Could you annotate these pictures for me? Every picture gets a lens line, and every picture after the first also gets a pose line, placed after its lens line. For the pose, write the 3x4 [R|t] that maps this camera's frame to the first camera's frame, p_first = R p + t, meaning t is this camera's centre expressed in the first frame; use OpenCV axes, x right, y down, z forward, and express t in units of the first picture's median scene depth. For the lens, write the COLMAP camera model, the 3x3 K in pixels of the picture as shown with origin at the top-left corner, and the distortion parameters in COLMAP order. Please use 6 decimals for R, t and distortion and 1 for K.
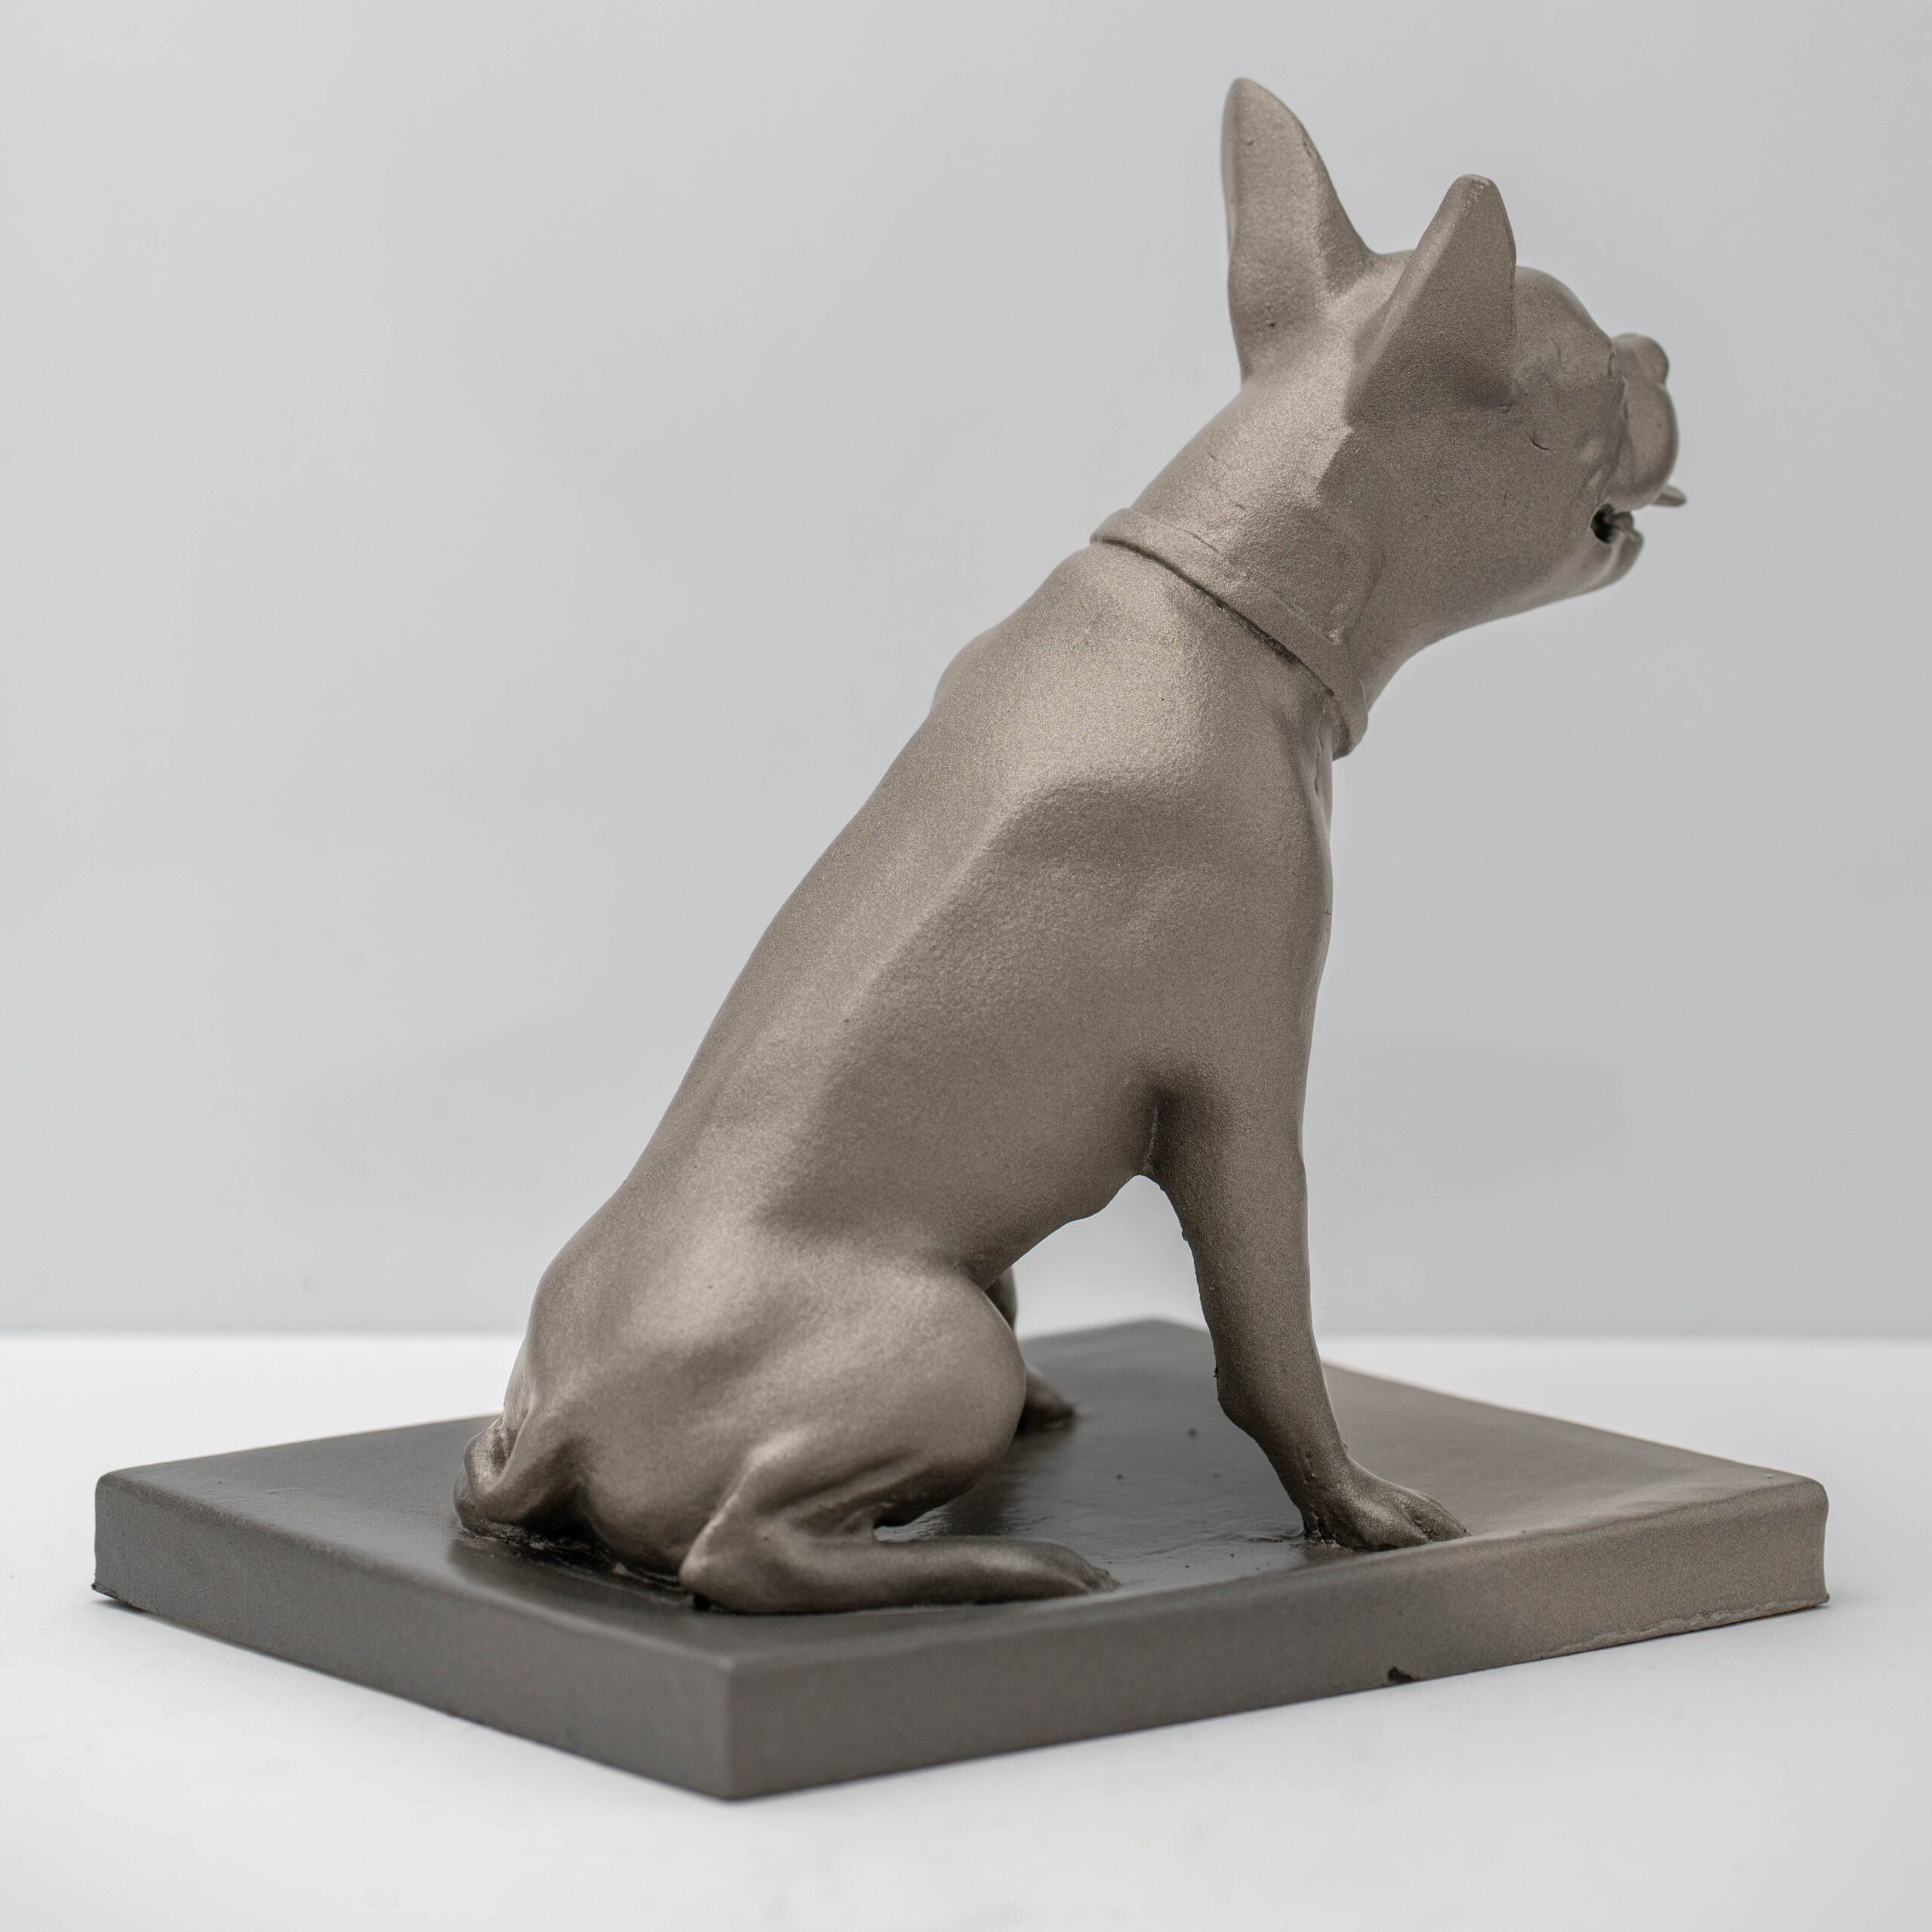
lens RADIAL K [[8104.1, 0, 961.4], [0, 8104.1, 963.1], [0, 0, 1]] dist [0.467886, 0.000000]
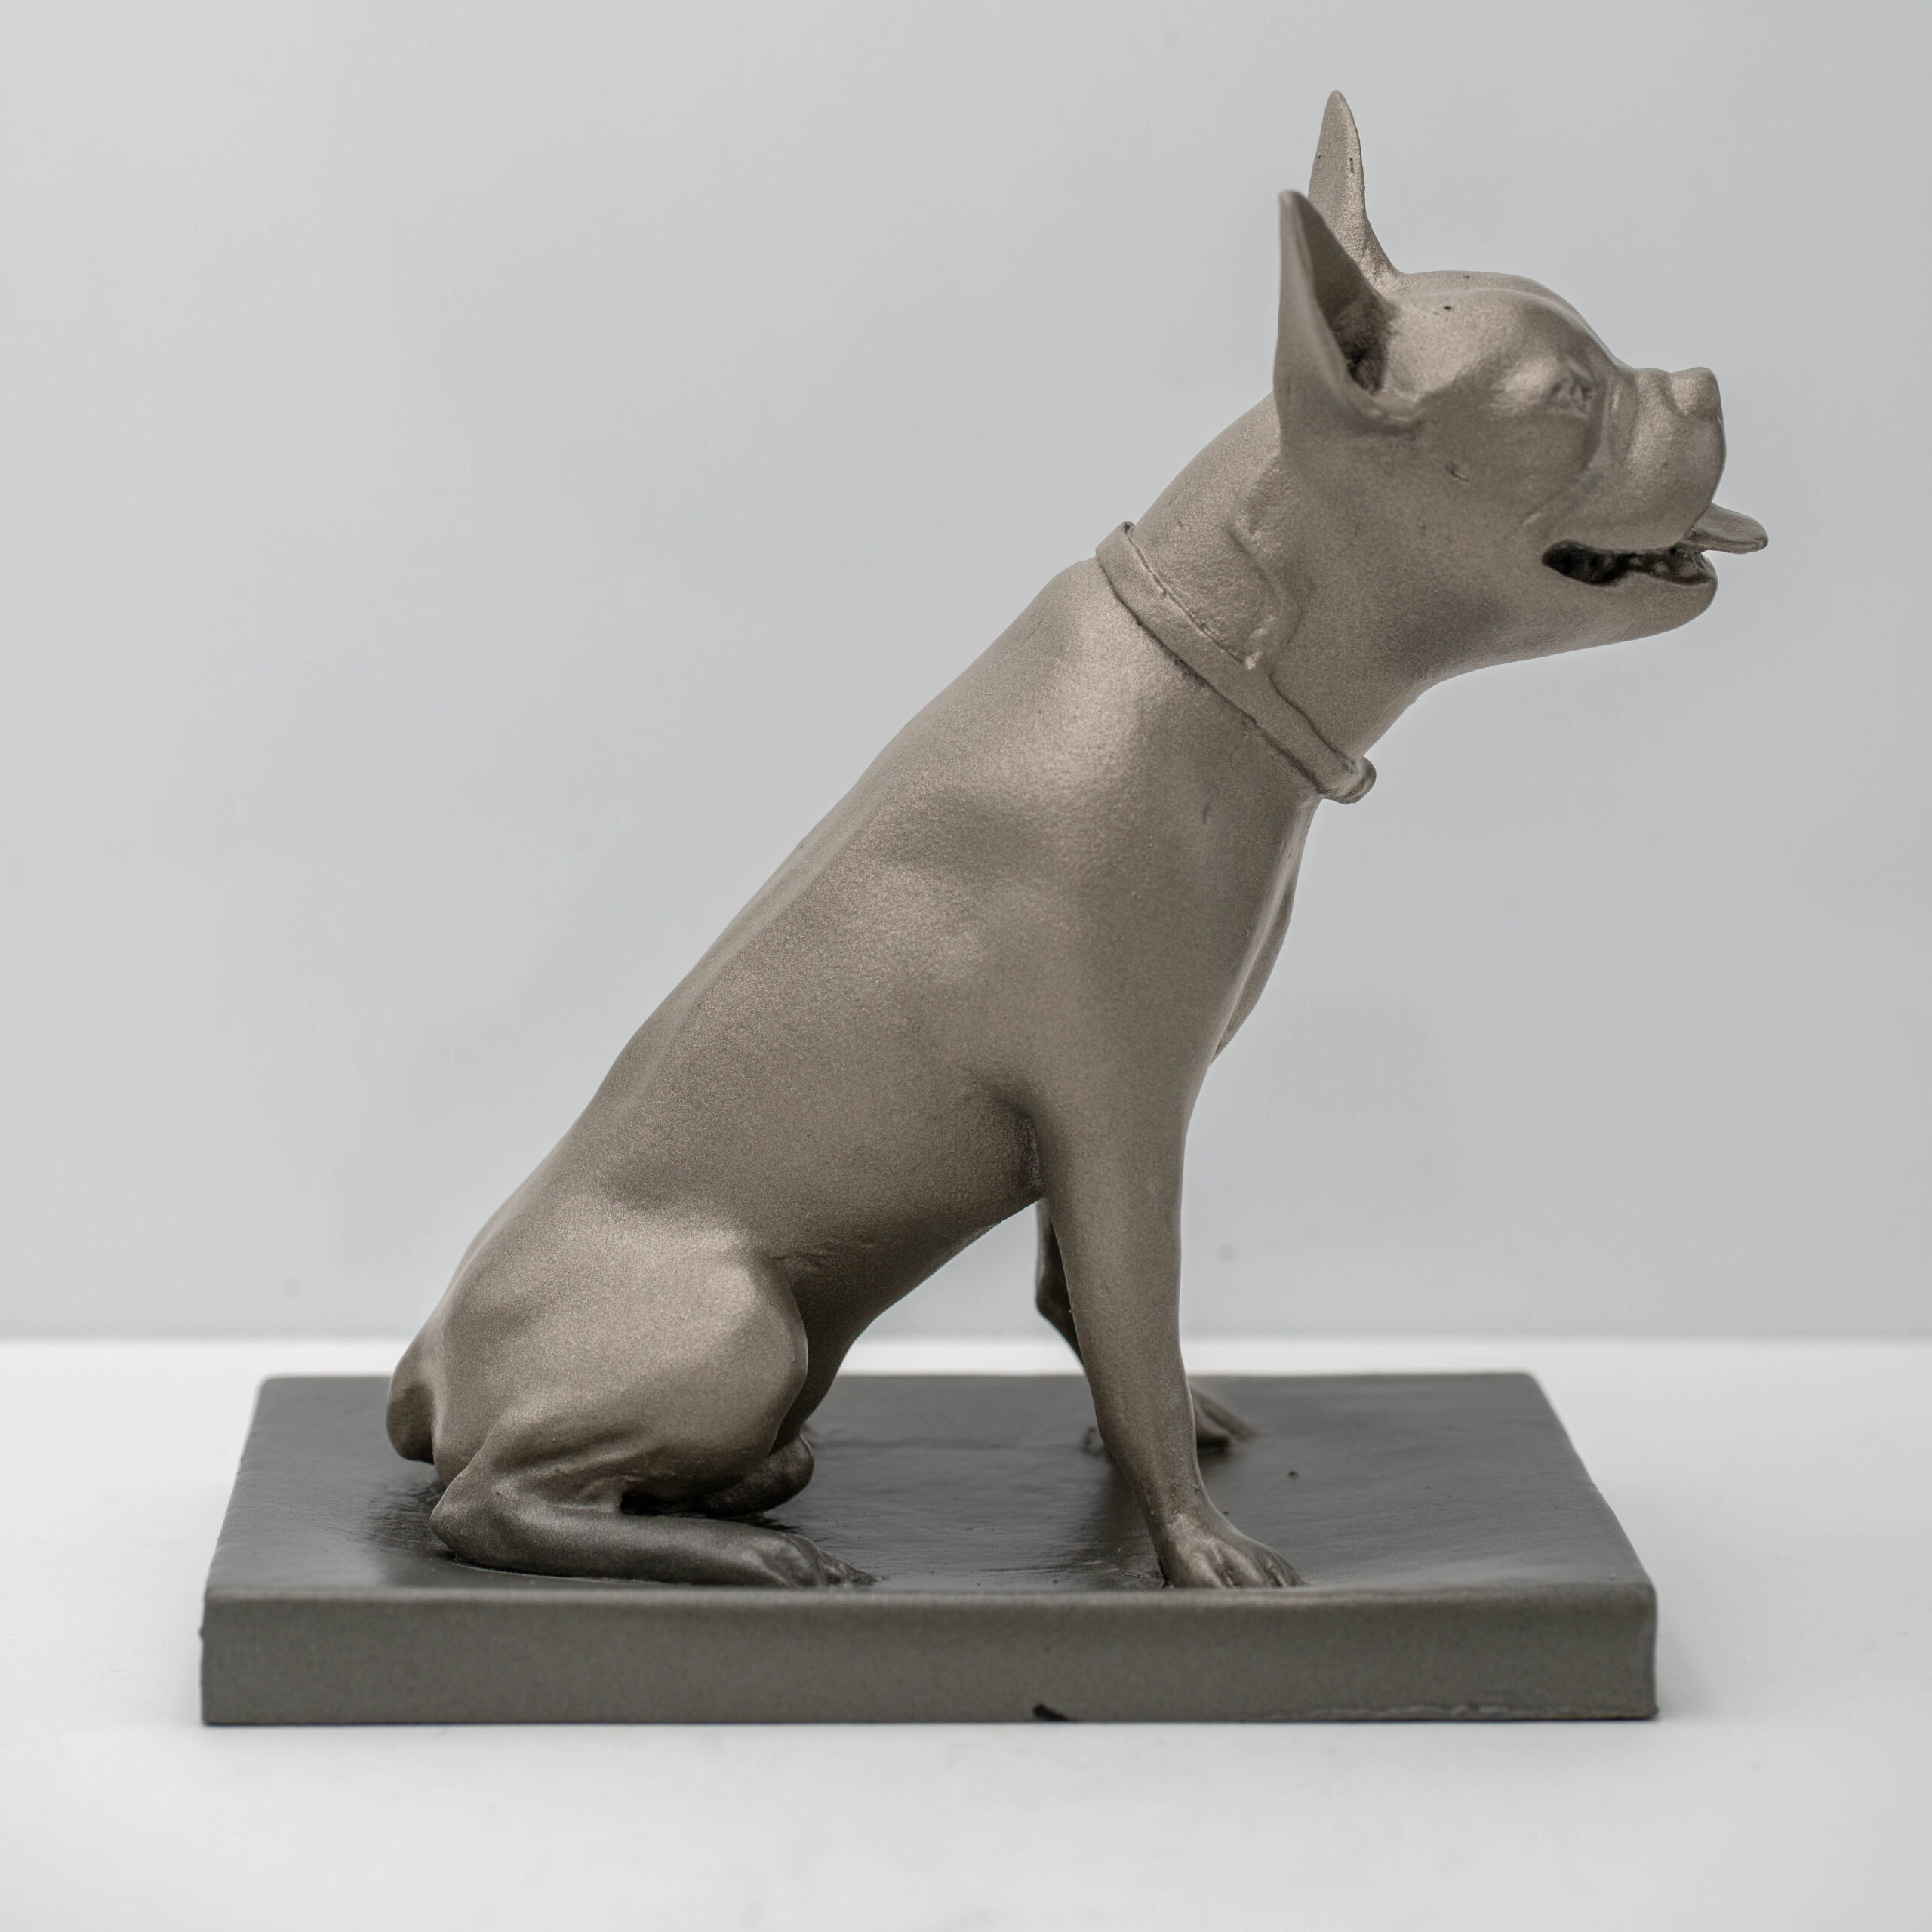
lens RADIAL K [[8104.1, 0, 958.5], [0, 8104.1, 979.5], [0, 0, 1]] dist [0.467886, 0.000000]
pose [[0.806612, 0.081325, -0.585460, 0.601658], [-0.084185, 0.996198, 0.022395, -0.021366], [0.585055, 0.031223, 0.810392, 0.192590]]
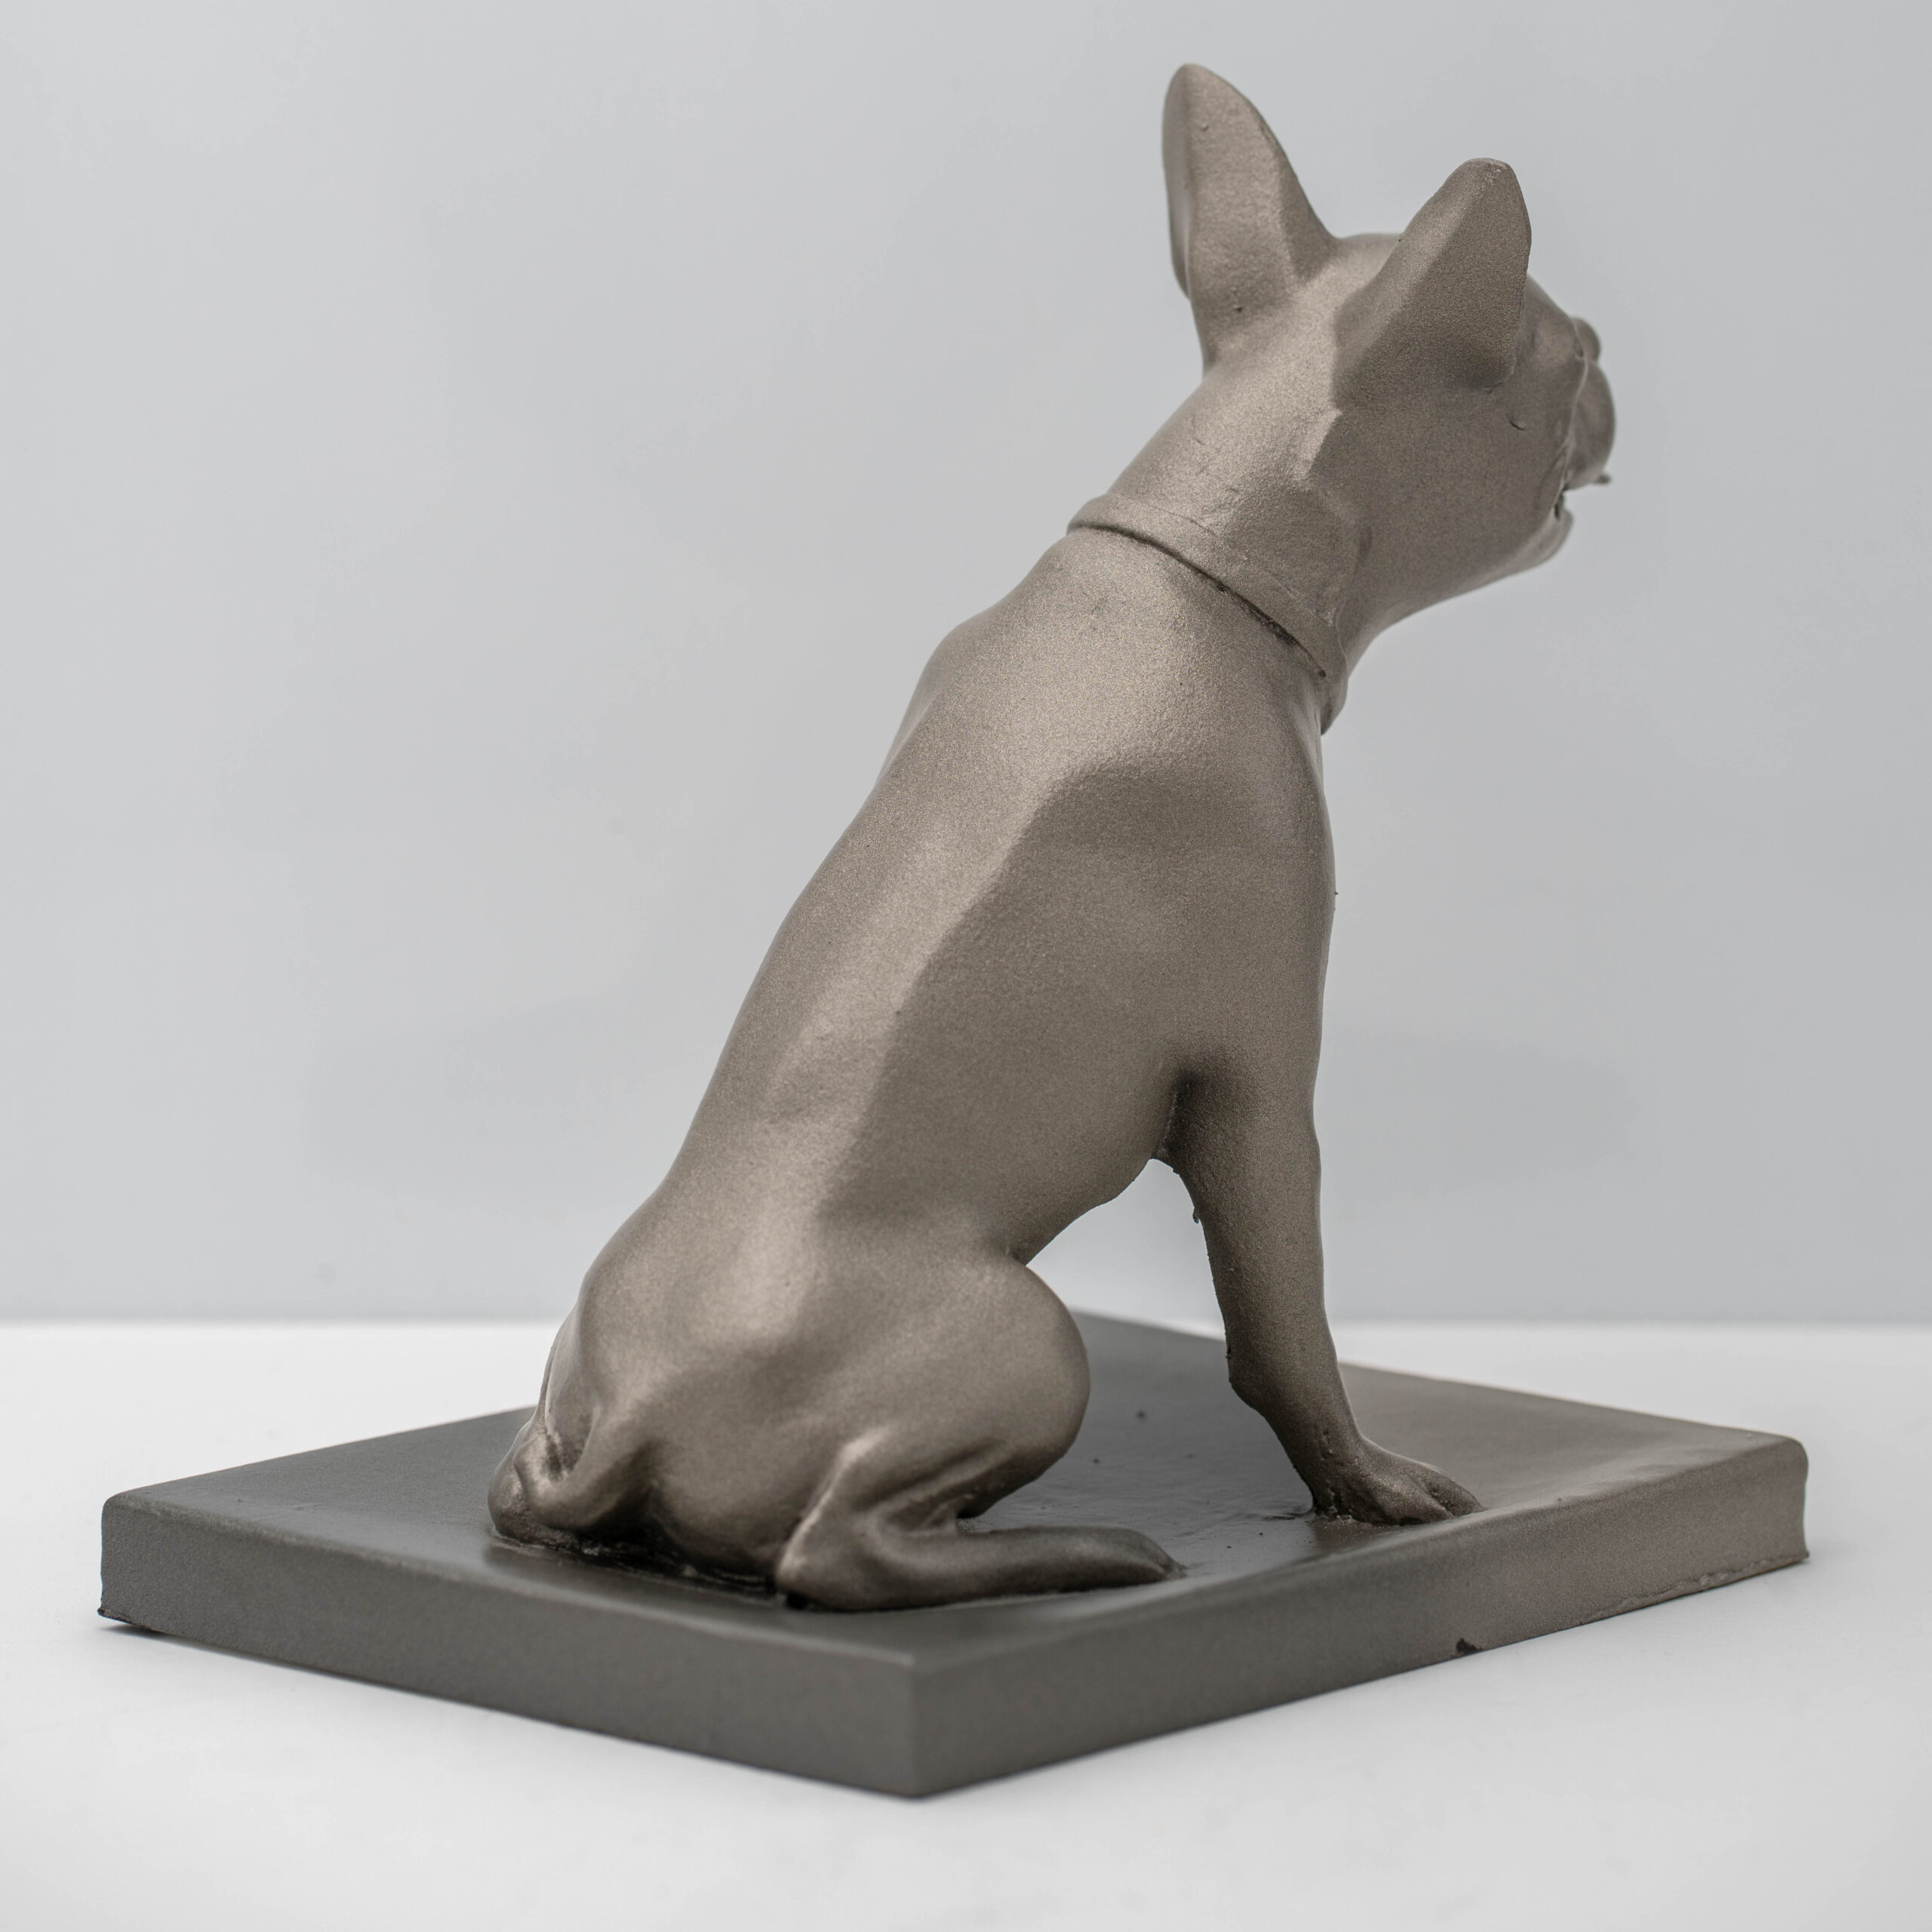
lens RADIAL K [[8104.1, 0, 967.2], [0, 8104.1, 949.6], [0, 0, 1]] dist [0.467886, 0.000000]
pose [[0.983016, -0.025225, 0.181781, -0.184920], [0.025094, 0.999681, 0.003023, -0.003389], [-0.181799, 0.001590, 0.983334, 0.018770]]
